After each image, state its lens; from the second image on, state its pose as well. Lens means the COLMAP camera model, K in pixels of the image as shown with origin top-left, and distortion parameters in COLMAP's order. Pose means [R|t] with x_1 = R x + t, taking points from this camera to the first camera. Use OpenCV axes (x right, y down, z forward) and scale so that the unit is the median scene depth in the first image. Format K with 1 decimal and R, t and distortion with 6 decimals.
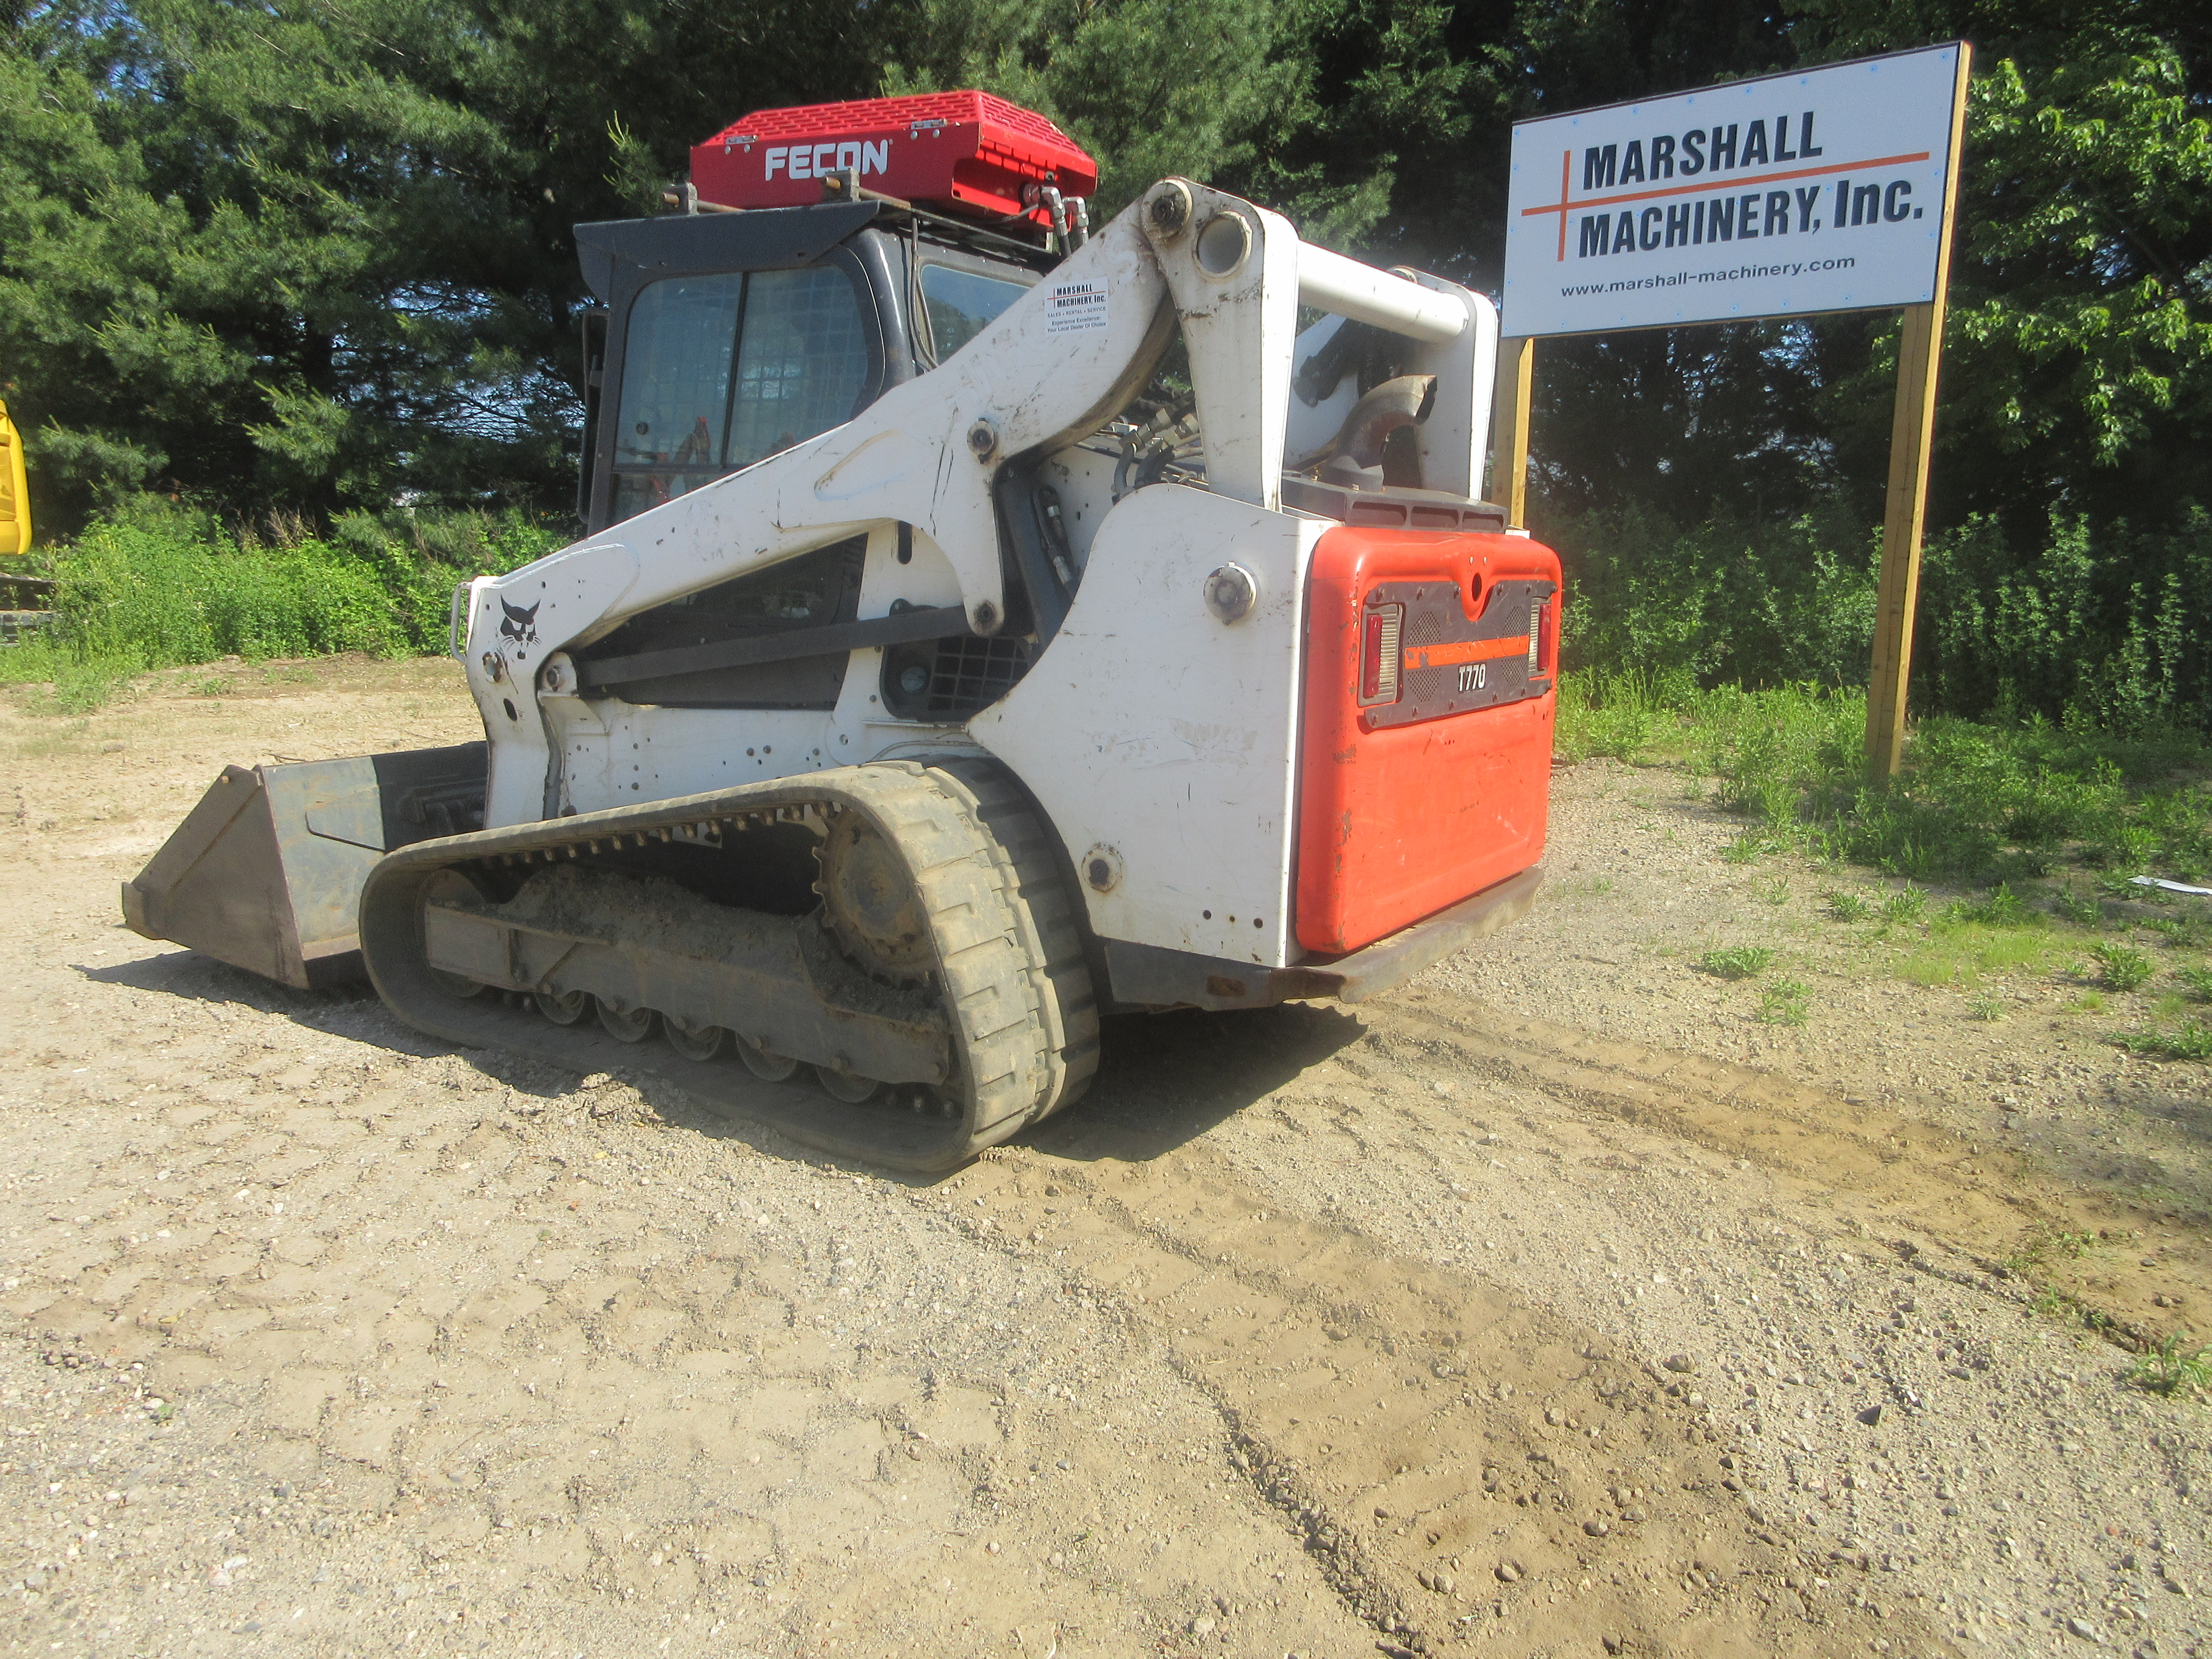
lens RADIAL K [[1616.5, 0, 1136.1], [0, 1616.5, 817.6], [0, 0, 1]] dist [-0.013106, 0.003407]
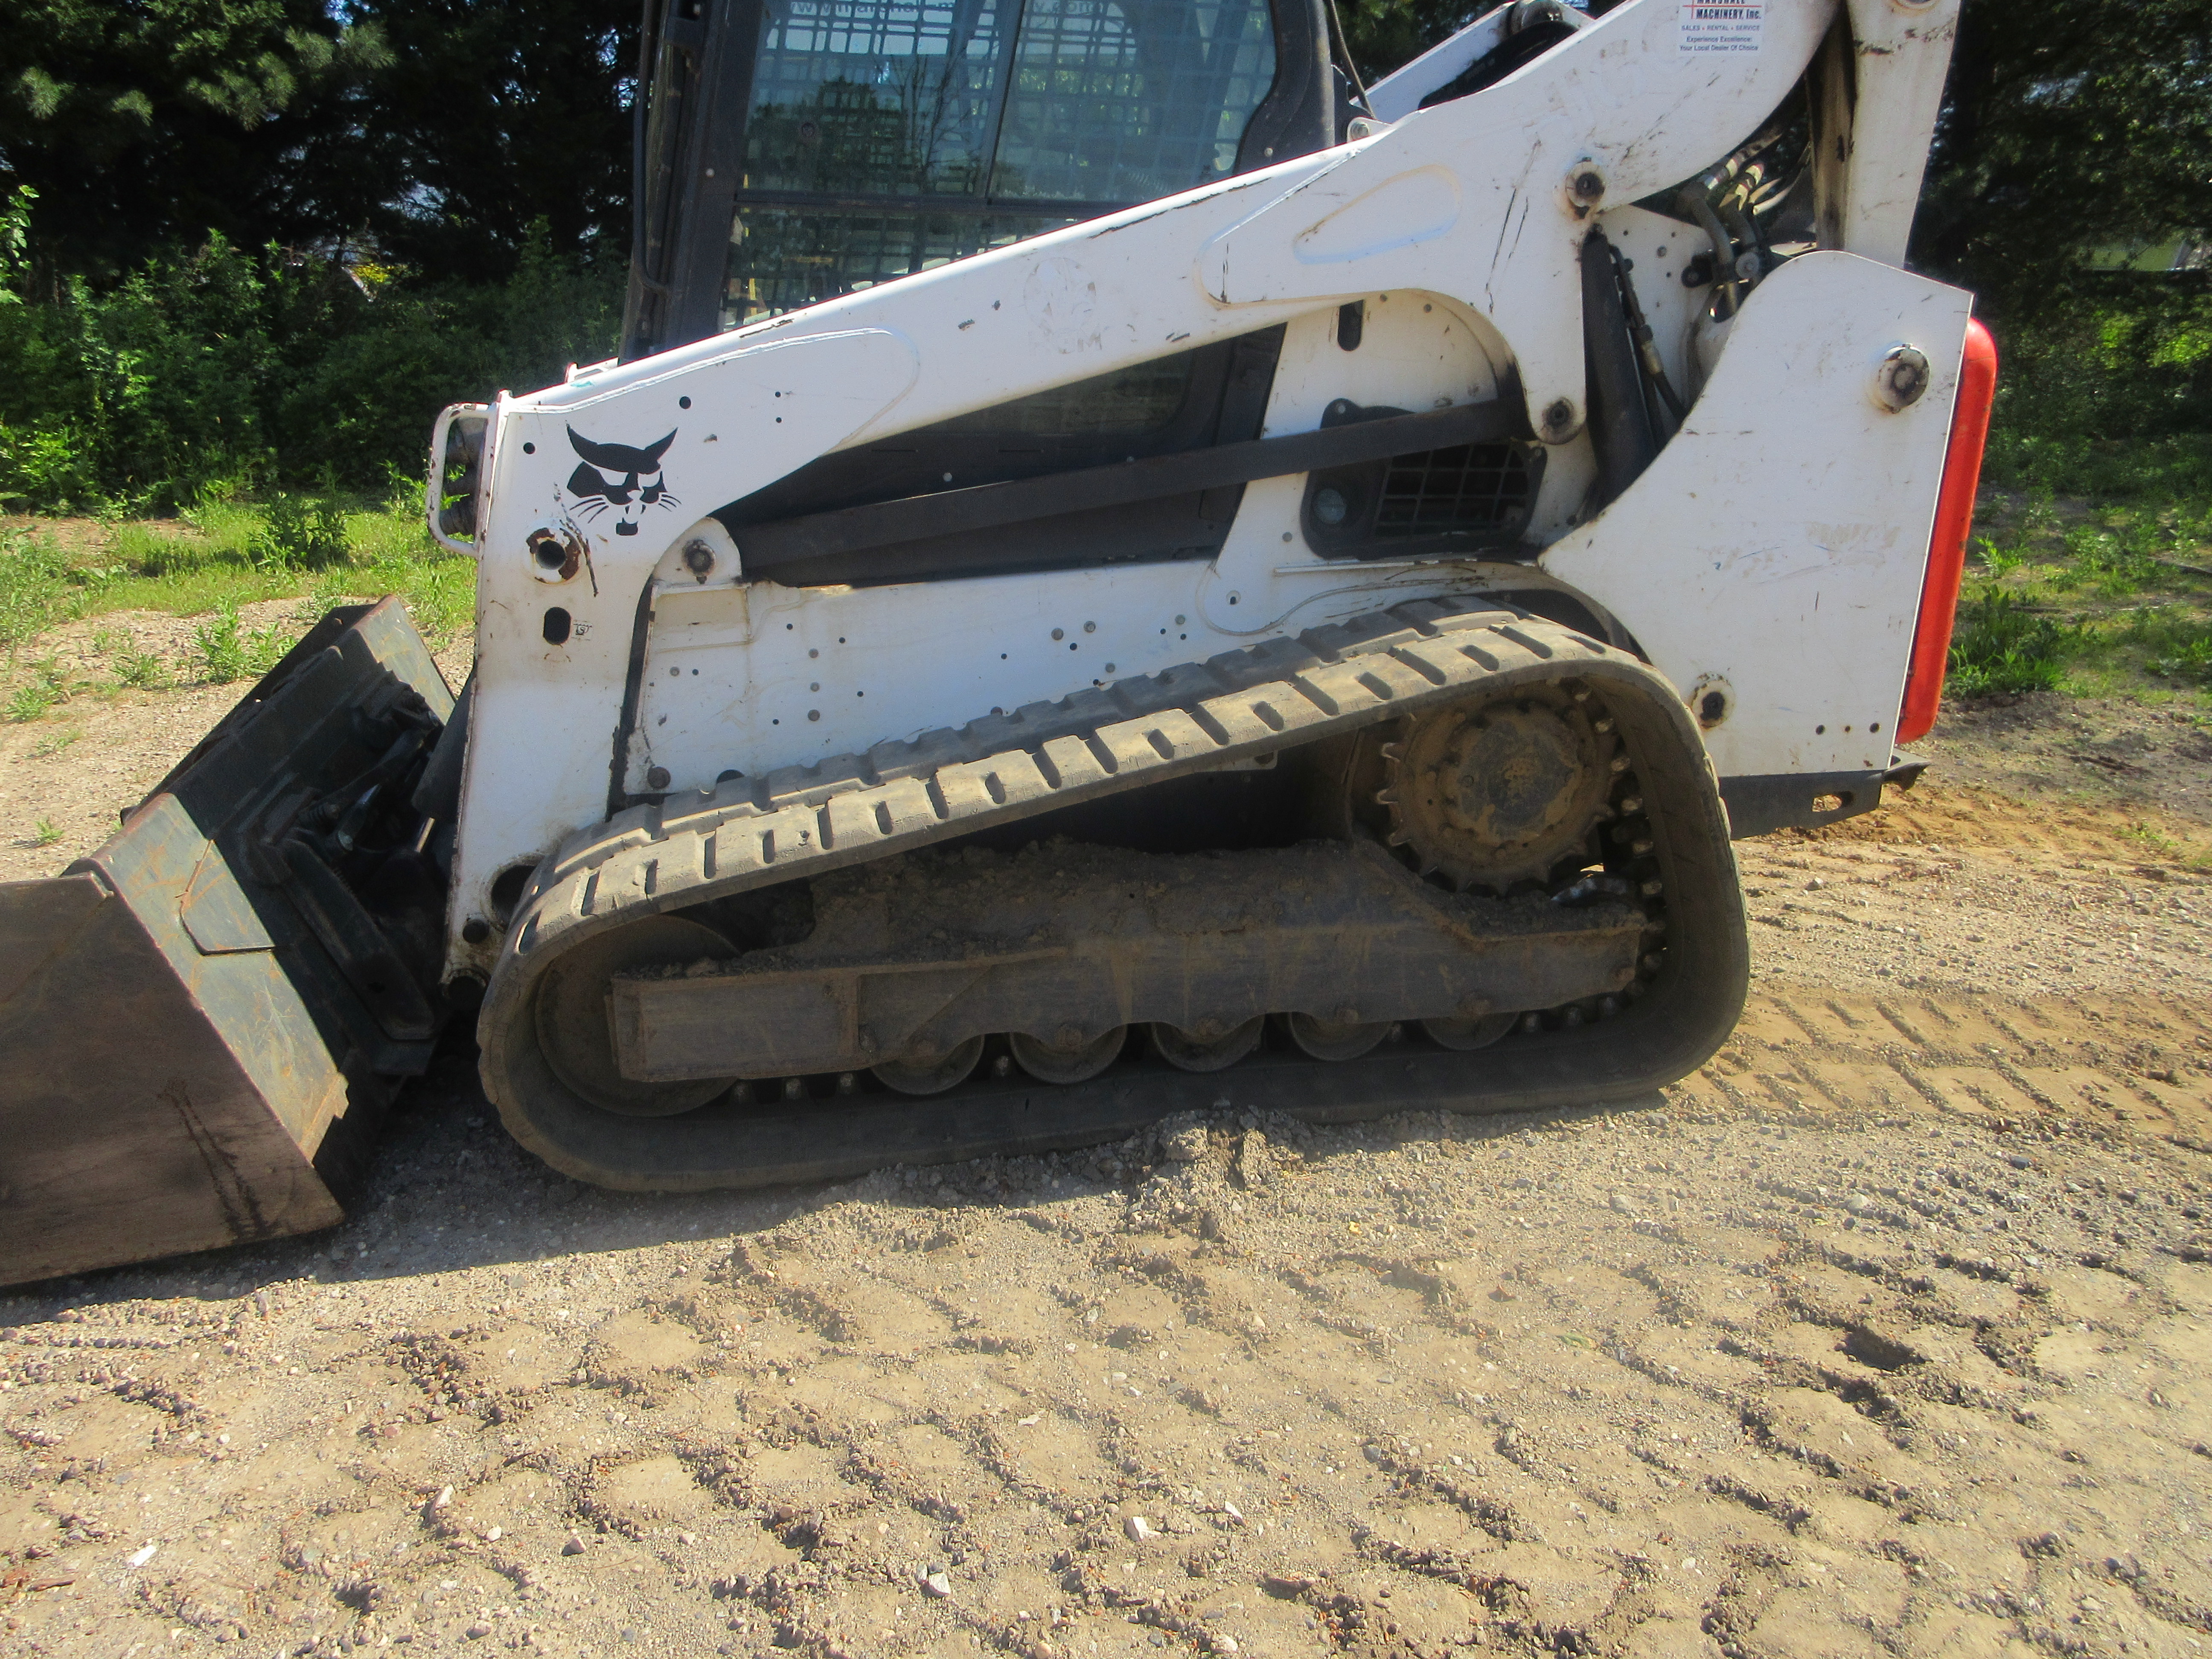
lens RADIAL K [[1616.5, 0, 1109.0], [0, 1616.5, 816.5], [0, 0, 1]] dist [-0.013106, 0.003407]
pose [[0.716487, -0.221805, 0.661399, -0.670171], [0.119166, 0.973086, 0.197240, -0.094669], [-0.687347, -0.062504, 0.723635, 0.459664]]
